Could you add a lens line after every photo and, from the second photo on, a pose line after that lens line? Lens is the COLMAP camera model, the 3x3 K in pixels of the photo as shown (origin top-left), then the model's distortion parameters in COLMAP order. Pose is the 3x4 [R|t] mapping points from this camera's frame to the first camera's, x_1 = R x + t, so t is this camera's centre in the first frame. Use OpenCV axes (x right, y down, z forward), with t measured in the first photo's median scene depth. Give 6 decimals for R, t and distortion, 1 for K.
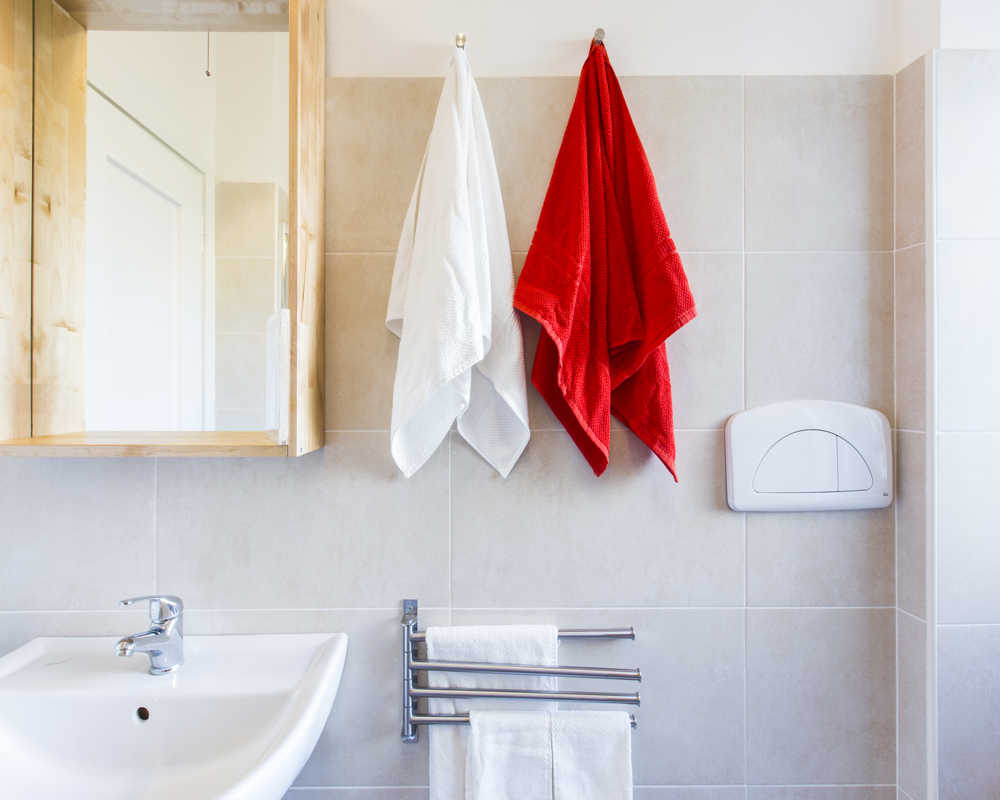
lens RADIAL K [[501.3, 0, 504.1], [0, 501.3, 431.8], [0, 0, 1]] dist [-0.003004, -0.000193]
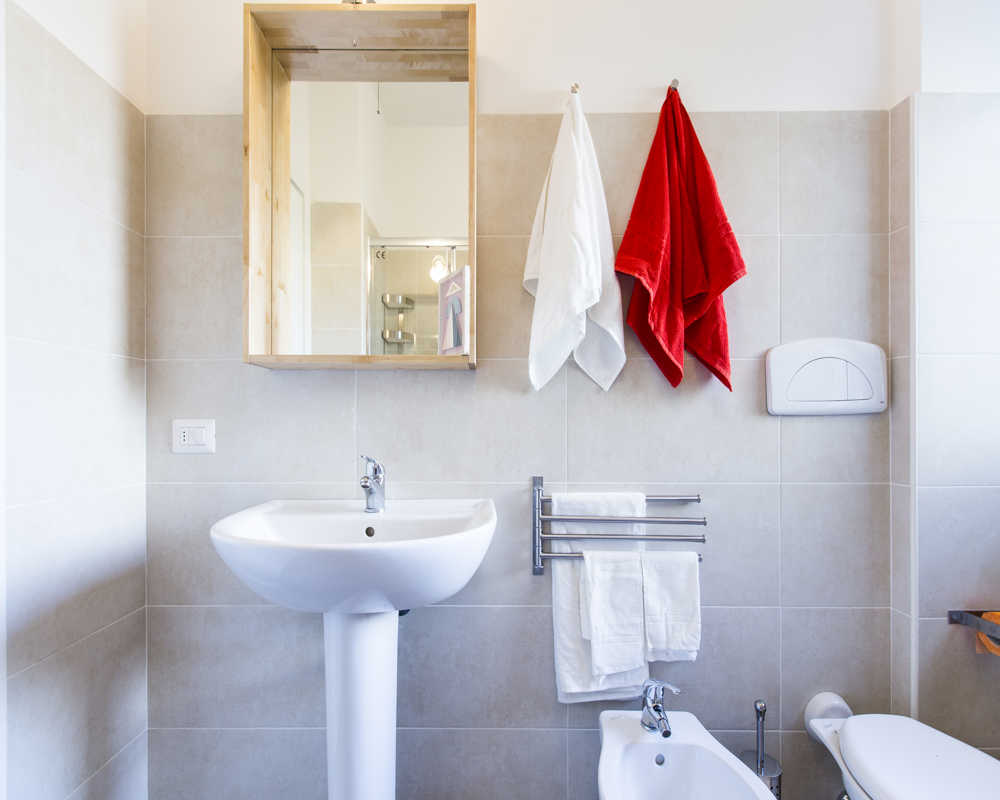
lens RADIAL K [[465.6, 0, 528.9], [0, 465.6, 420.3], [0, 0, 1]] dist [-0.001690, -0.000525]
pose [[0.999150, 0.018742, -0.036728, -0.176107], [-0.019918, 0.999292, -0.031922, 0.231473], [0.036104, 0.032627, 0.998815, -0.331247]]
